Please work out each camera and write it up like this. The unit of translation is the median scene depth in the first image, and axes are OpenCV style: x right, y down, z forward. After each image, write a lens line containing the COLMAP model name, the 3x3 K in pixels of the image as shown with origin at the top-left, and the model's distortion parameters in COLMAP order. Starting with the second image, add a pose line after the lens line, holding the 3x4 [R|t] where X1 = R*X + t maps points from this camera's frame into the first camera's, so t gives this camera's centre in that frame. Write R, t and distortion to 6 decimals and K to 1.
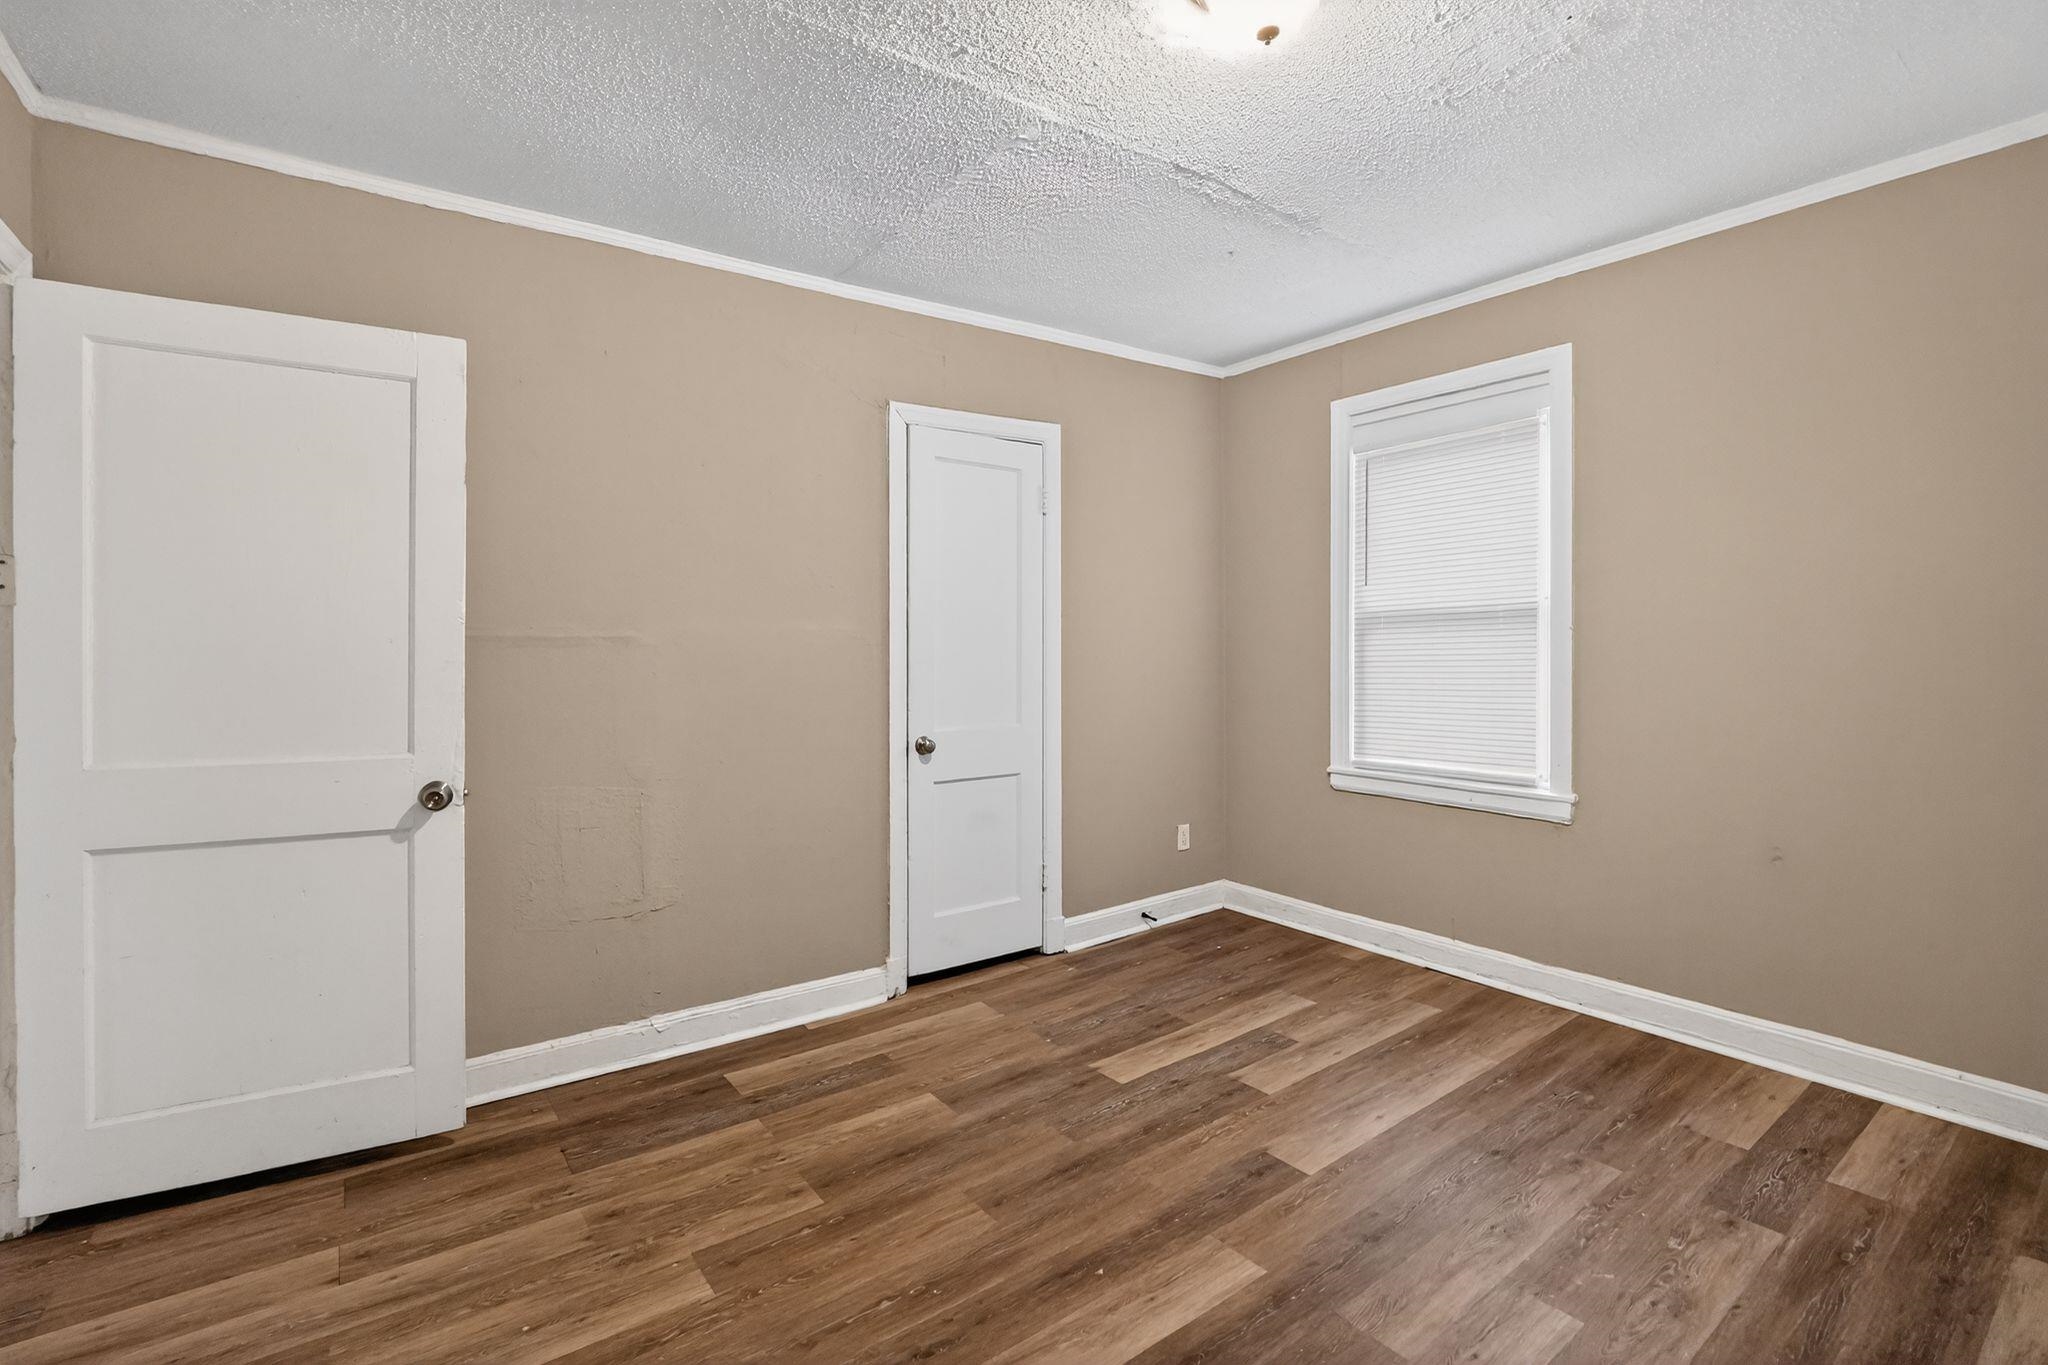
lens RADIAL K [[929.8, 0, 972.3], [0, 929.8, 642.8], [0, 0, 1]] dist [-0.019992, 0.000043]
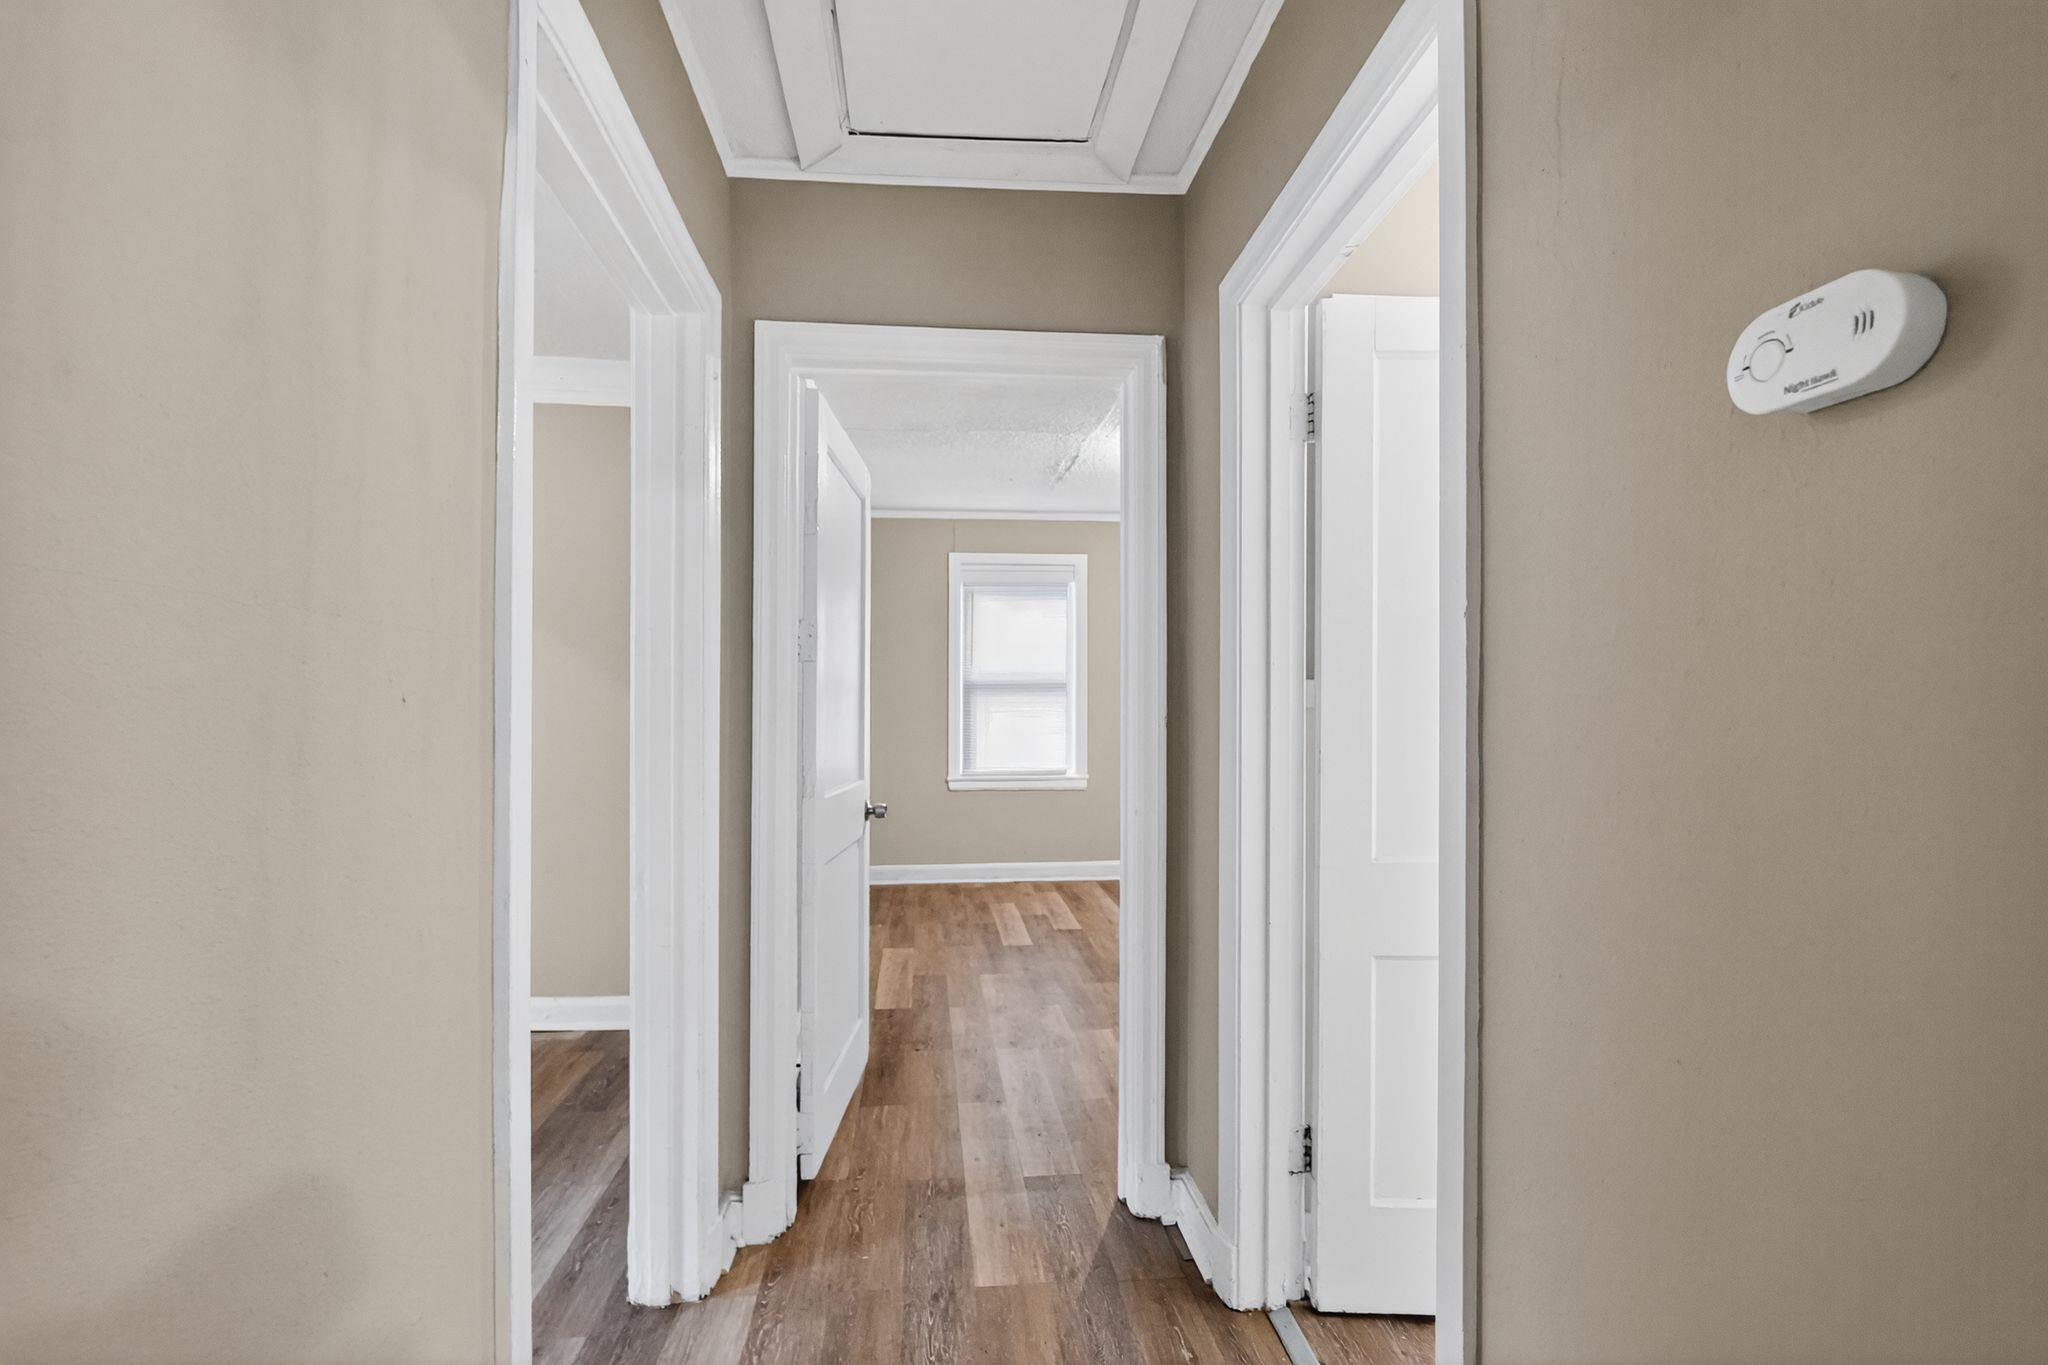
lens RADIAL K [[930.4, 0, 1020.7], [0, 930.4, 675.9], [0, 0, 1]] dist [-0.018014, 0.000454]
pose [[0.508996, 0.021198, 0.860508, -1.320531], [0.002510, 0.999656, -0.026111, -0.000280], [-0.860765, 0.015451, 0.508768, 0.084030]]
